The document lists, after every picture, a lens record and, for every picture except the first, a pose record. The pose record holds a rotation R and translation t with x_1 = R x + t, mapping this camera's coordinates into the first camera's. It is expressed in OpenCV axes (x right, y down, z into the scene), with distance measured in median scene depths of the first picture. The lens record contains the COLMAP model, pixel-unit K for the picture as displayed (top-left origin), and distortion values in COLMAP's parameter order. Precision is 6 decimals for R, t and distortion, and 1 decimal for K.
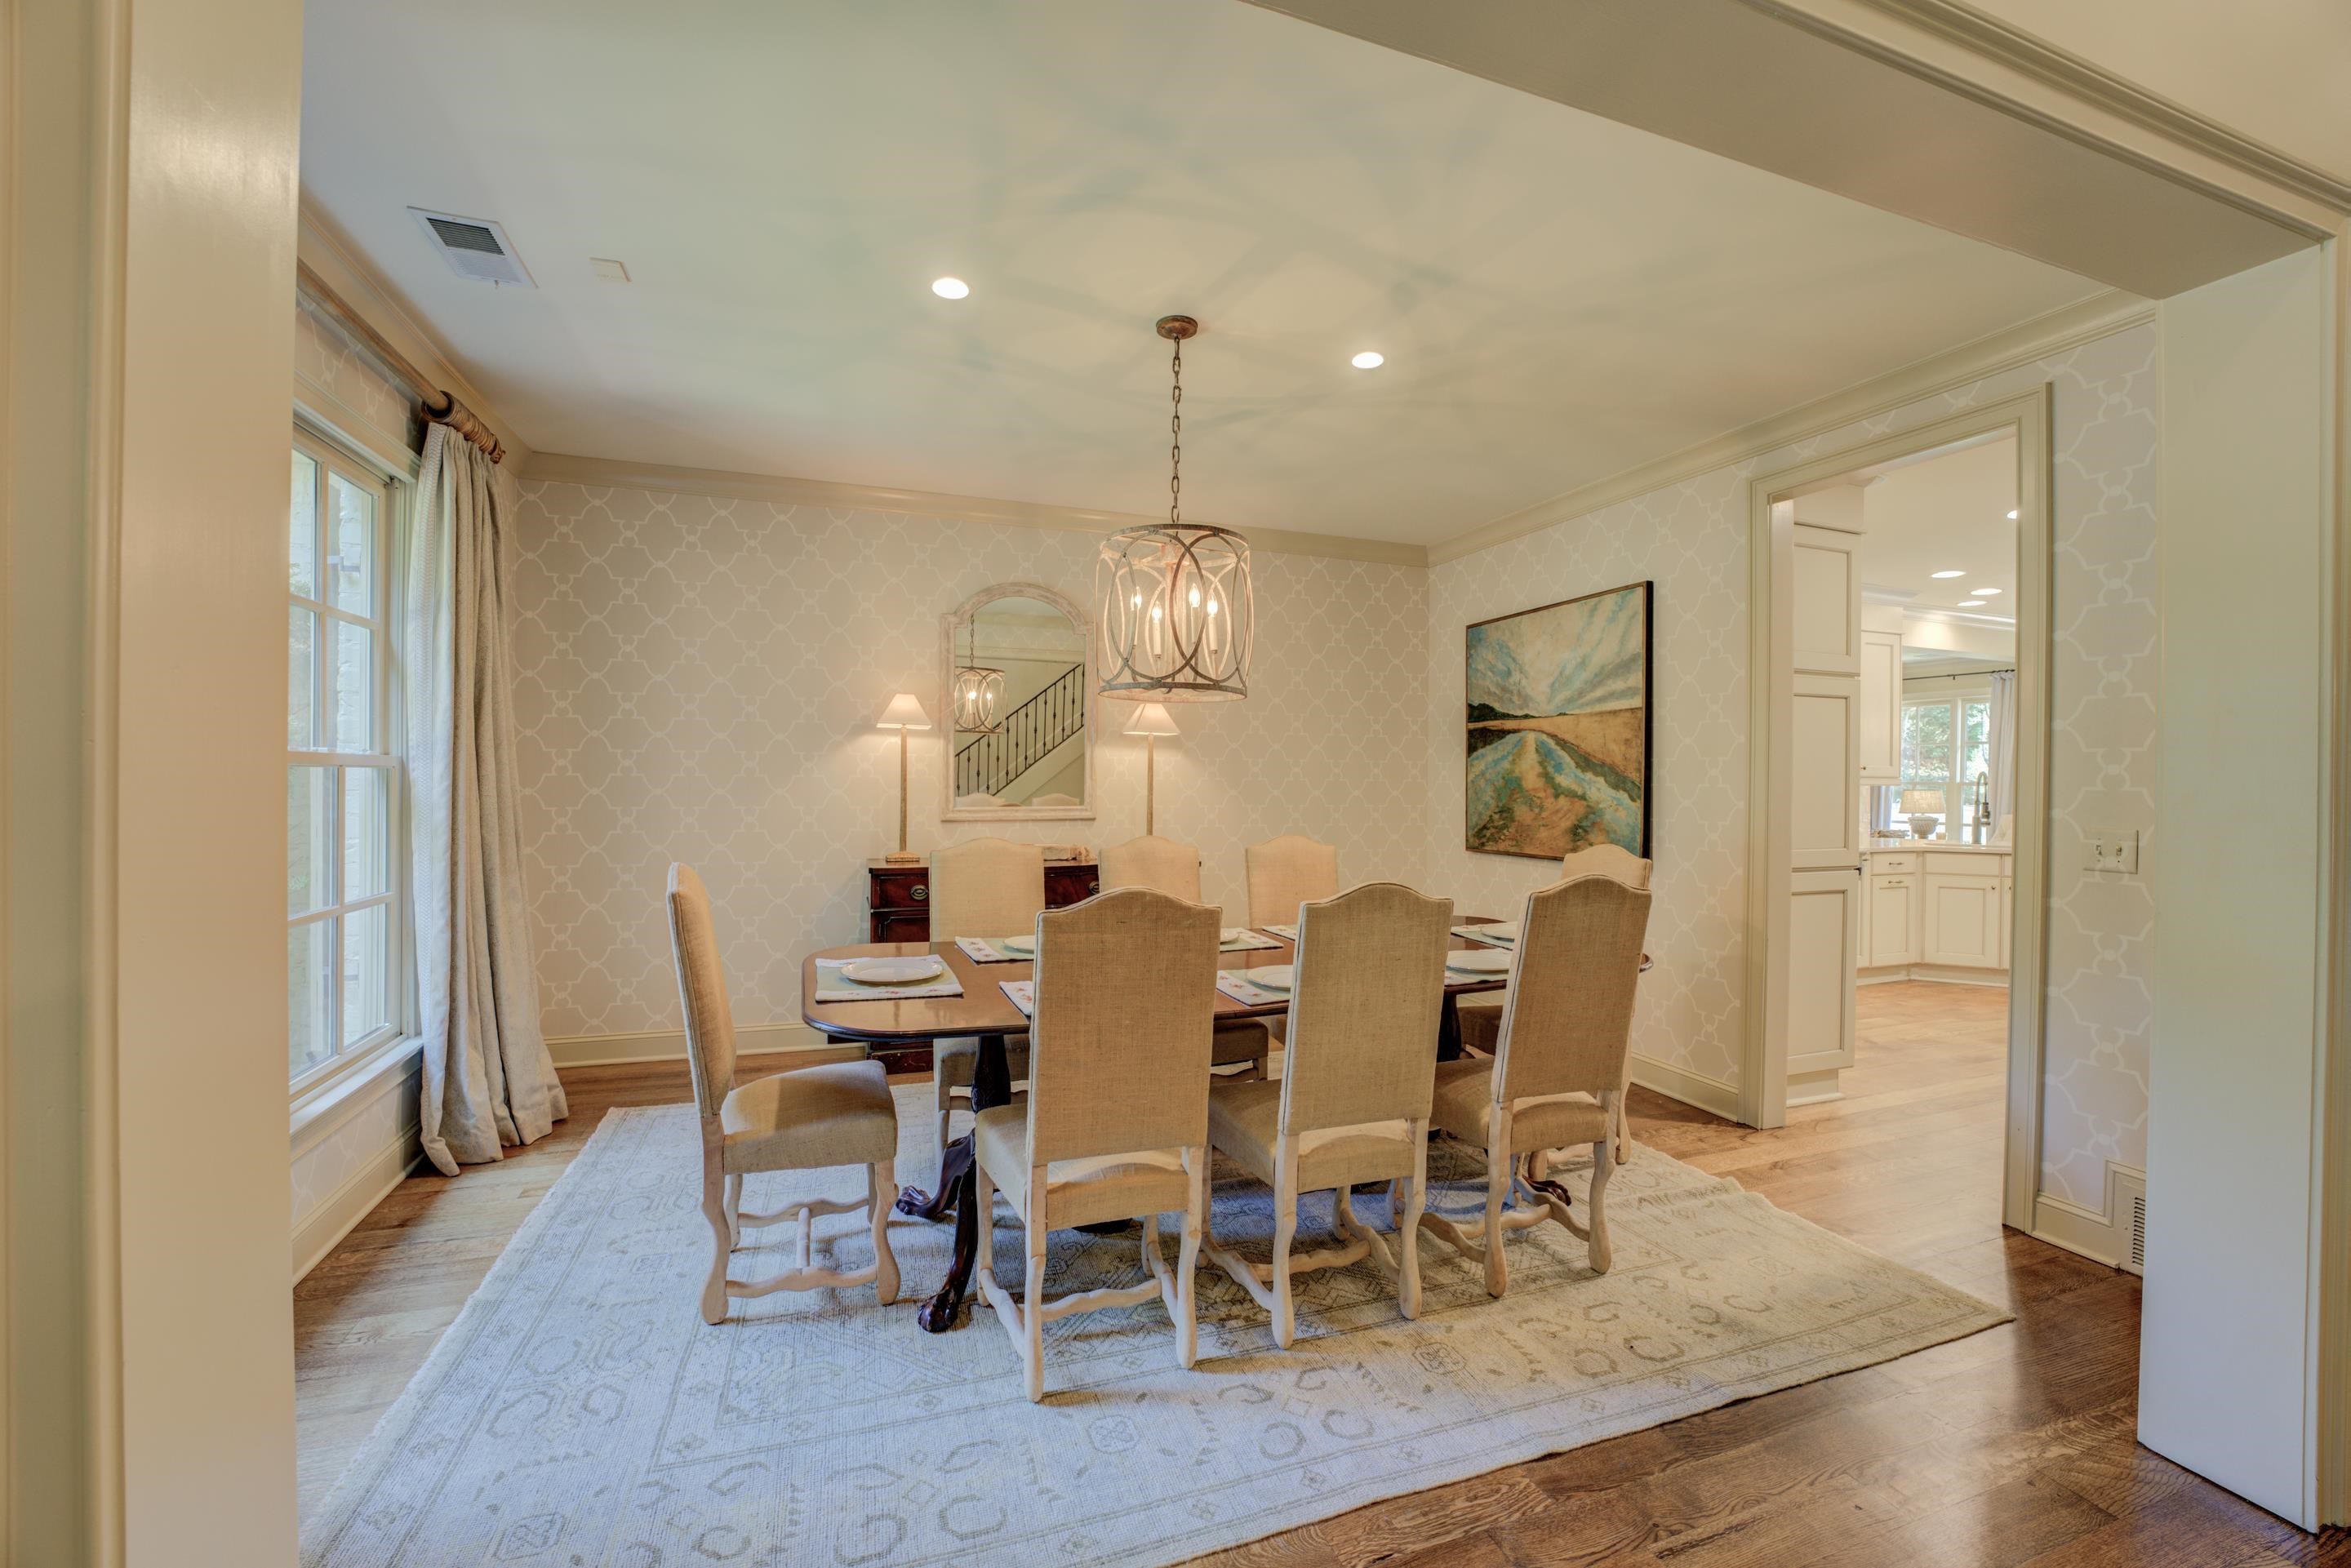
lens RADIAL K [[951.8, 0, 1180.1], [0, 951.8, 785.3], [0, 0, 1]] dist [-0.000570, 0.000007]
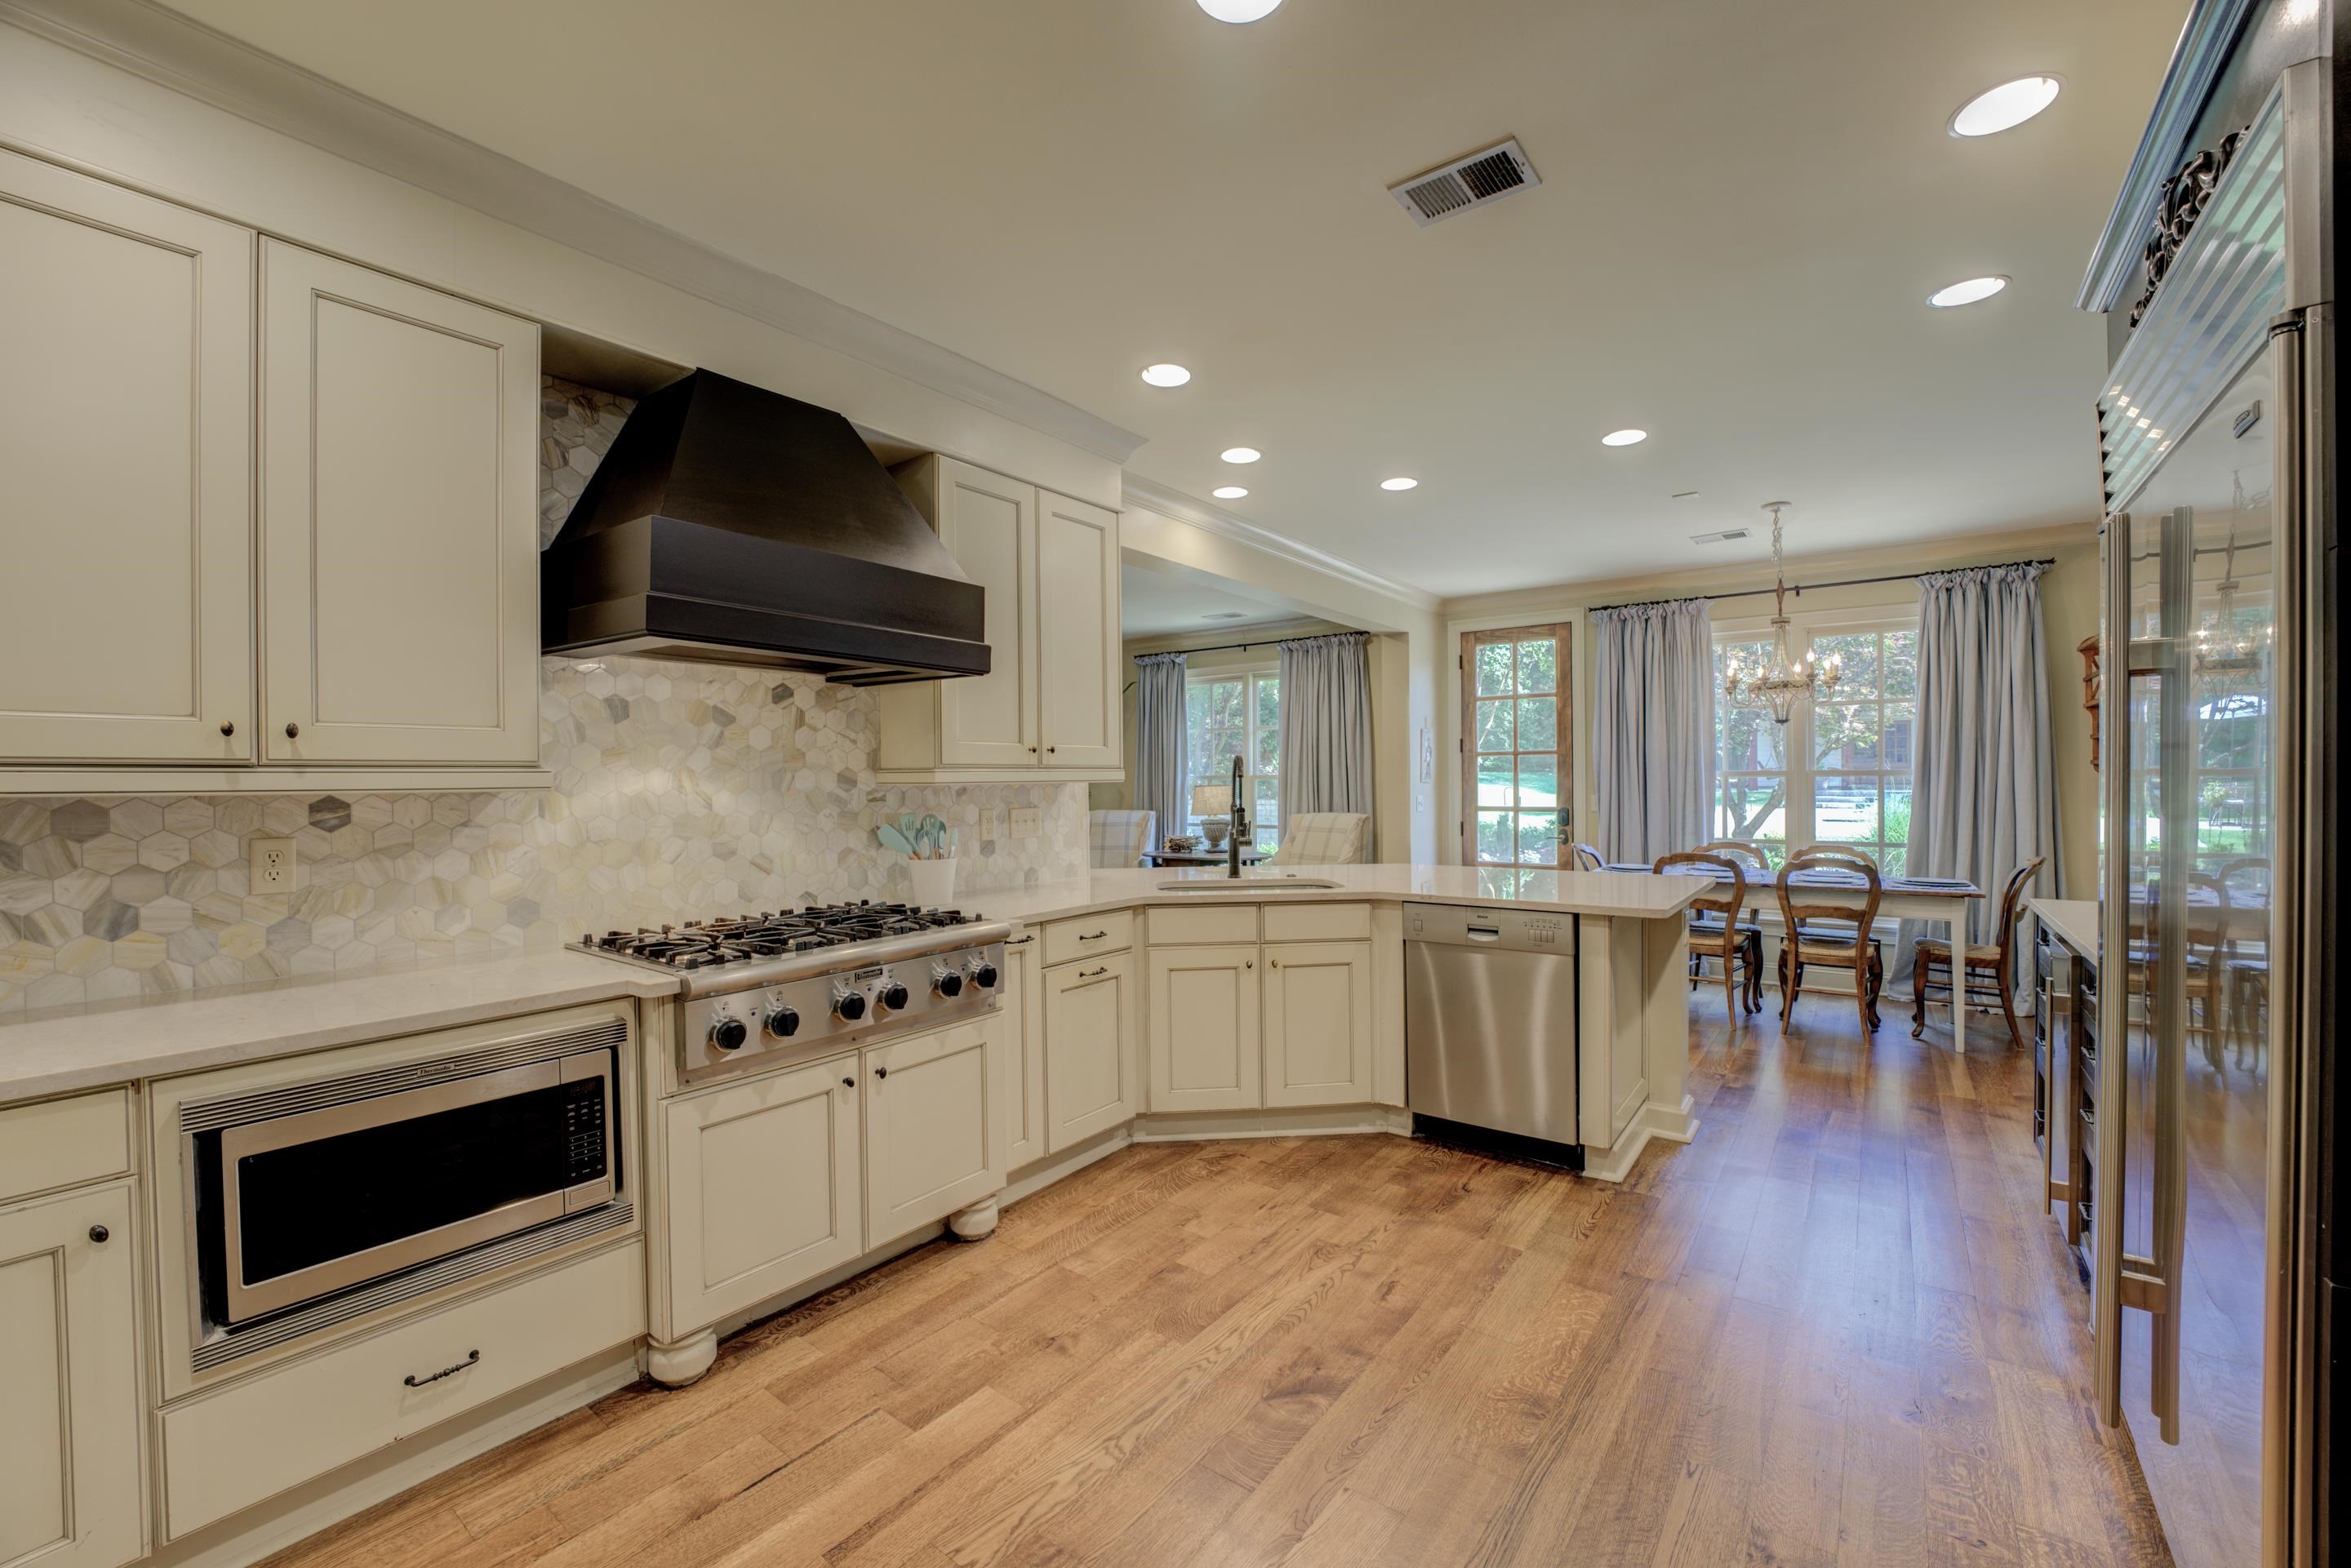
lens RADIAL K [[951.8, 0, 1178.9], [0, 951.8, 790.4], [0, 0, 1]] dist [-0.000570, 0.000007]
pose [[0.841136, -0.024514, 0.540267, 0.435557], [0.023827, 0.999682, 0.008263, 0.003325], [-0.540298, 0.005922, 0.841453, 0.464357]]
